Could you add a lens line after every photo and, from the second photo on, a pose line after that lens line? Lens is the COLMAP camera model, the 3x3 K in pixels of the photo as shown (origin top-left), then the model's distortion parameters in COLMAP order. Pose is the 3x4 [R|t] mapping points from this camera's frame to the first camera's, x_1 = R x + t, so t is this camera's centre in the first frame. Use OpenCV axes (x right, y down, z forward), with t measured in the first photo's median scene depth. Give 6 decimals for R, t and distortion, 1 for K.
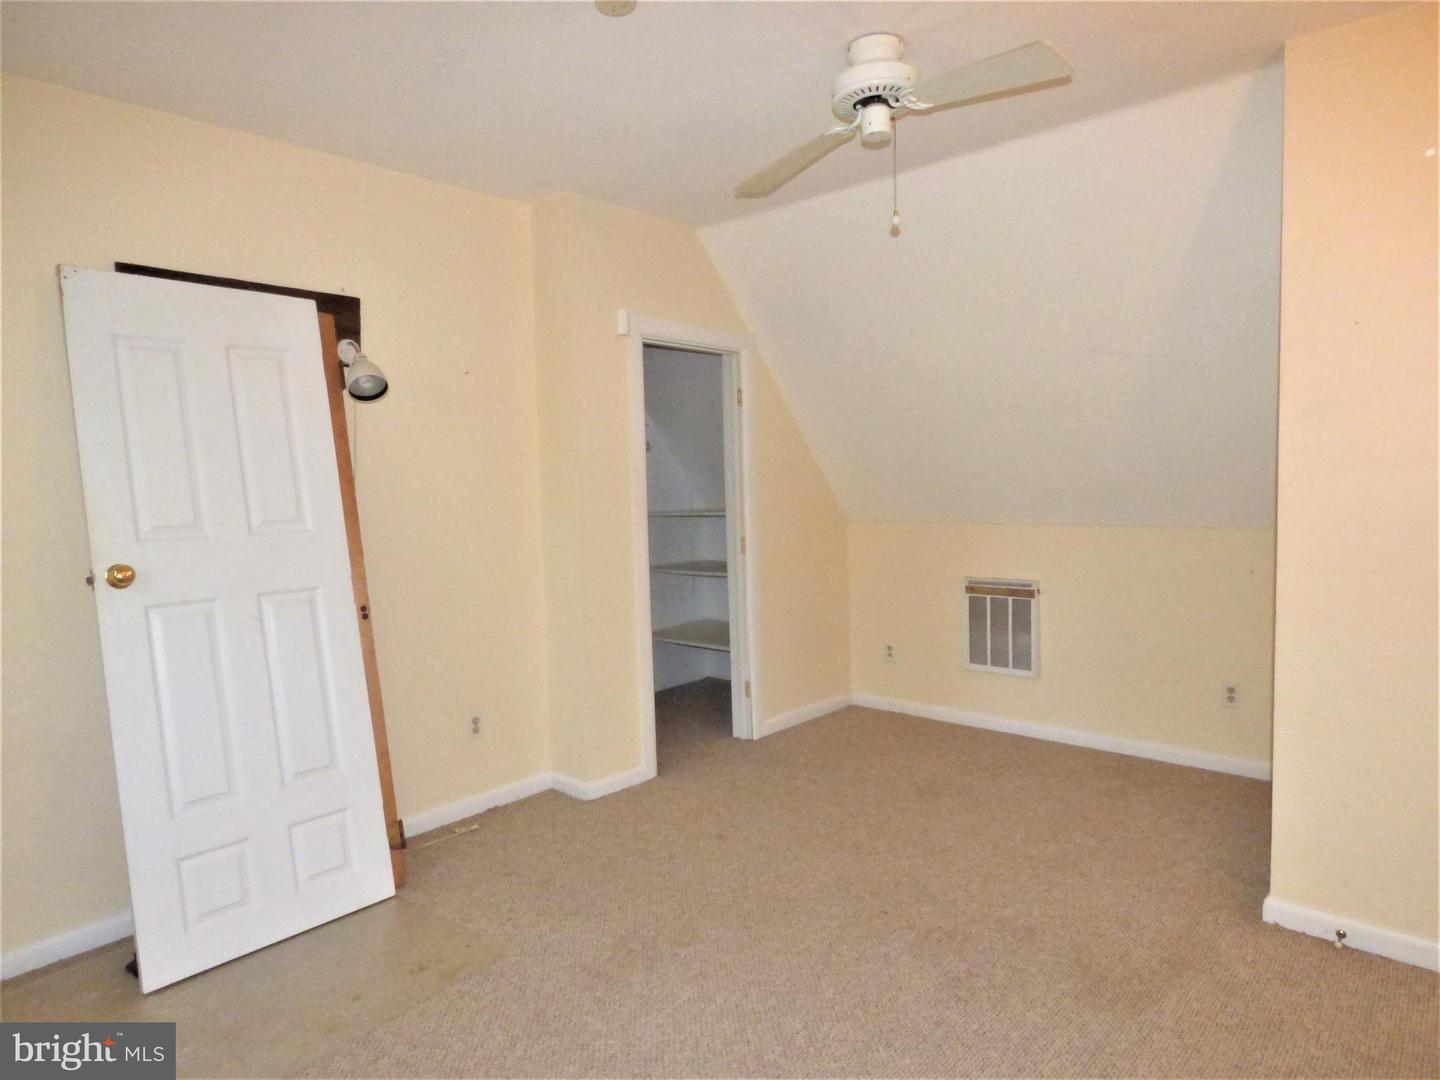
lens RADIAL K [[880.5, 0, 715.7], [0, 880.5, 534.9], [0, 0, 1]] dist [-0.008248, 0.000455]
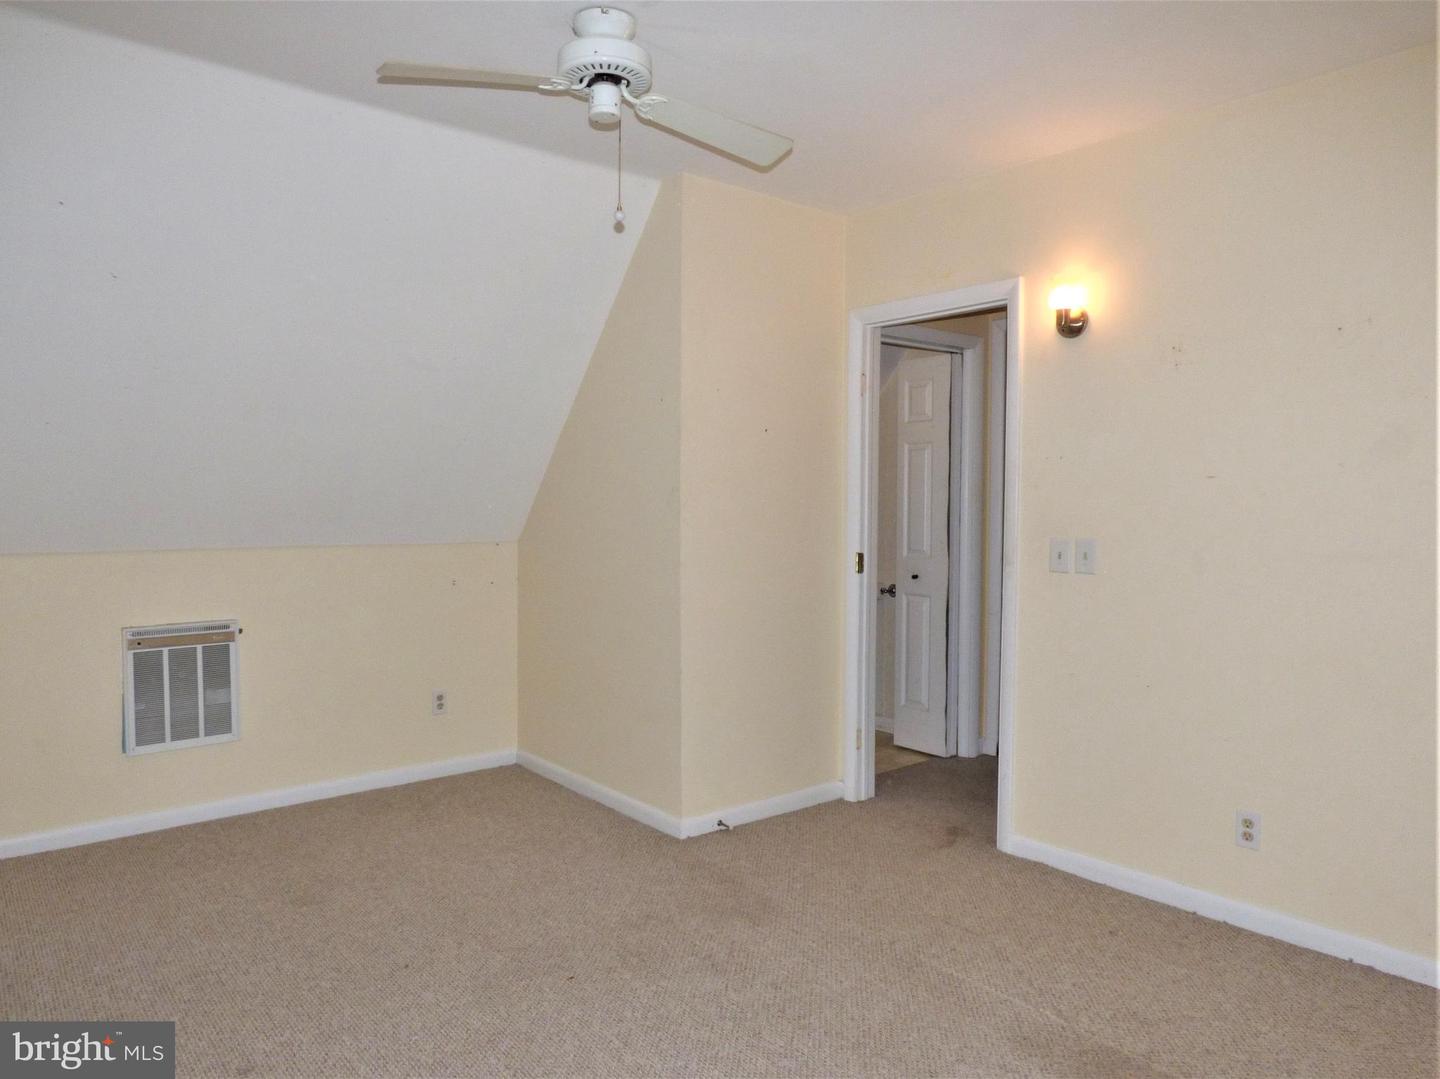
lens RADIAL K [[994.8, 0, 721.2], [0, 994.8, 535.5], [0, 0, 1]] dist [-0.001601, -0.000033]
pose [[0.118941, -0.015050, 0.992787, -0.485092], [0.051108, 0.998652, 0.009016, -0.009932], [-0.991585, 0.049667, 0.119550, 0.443904]]
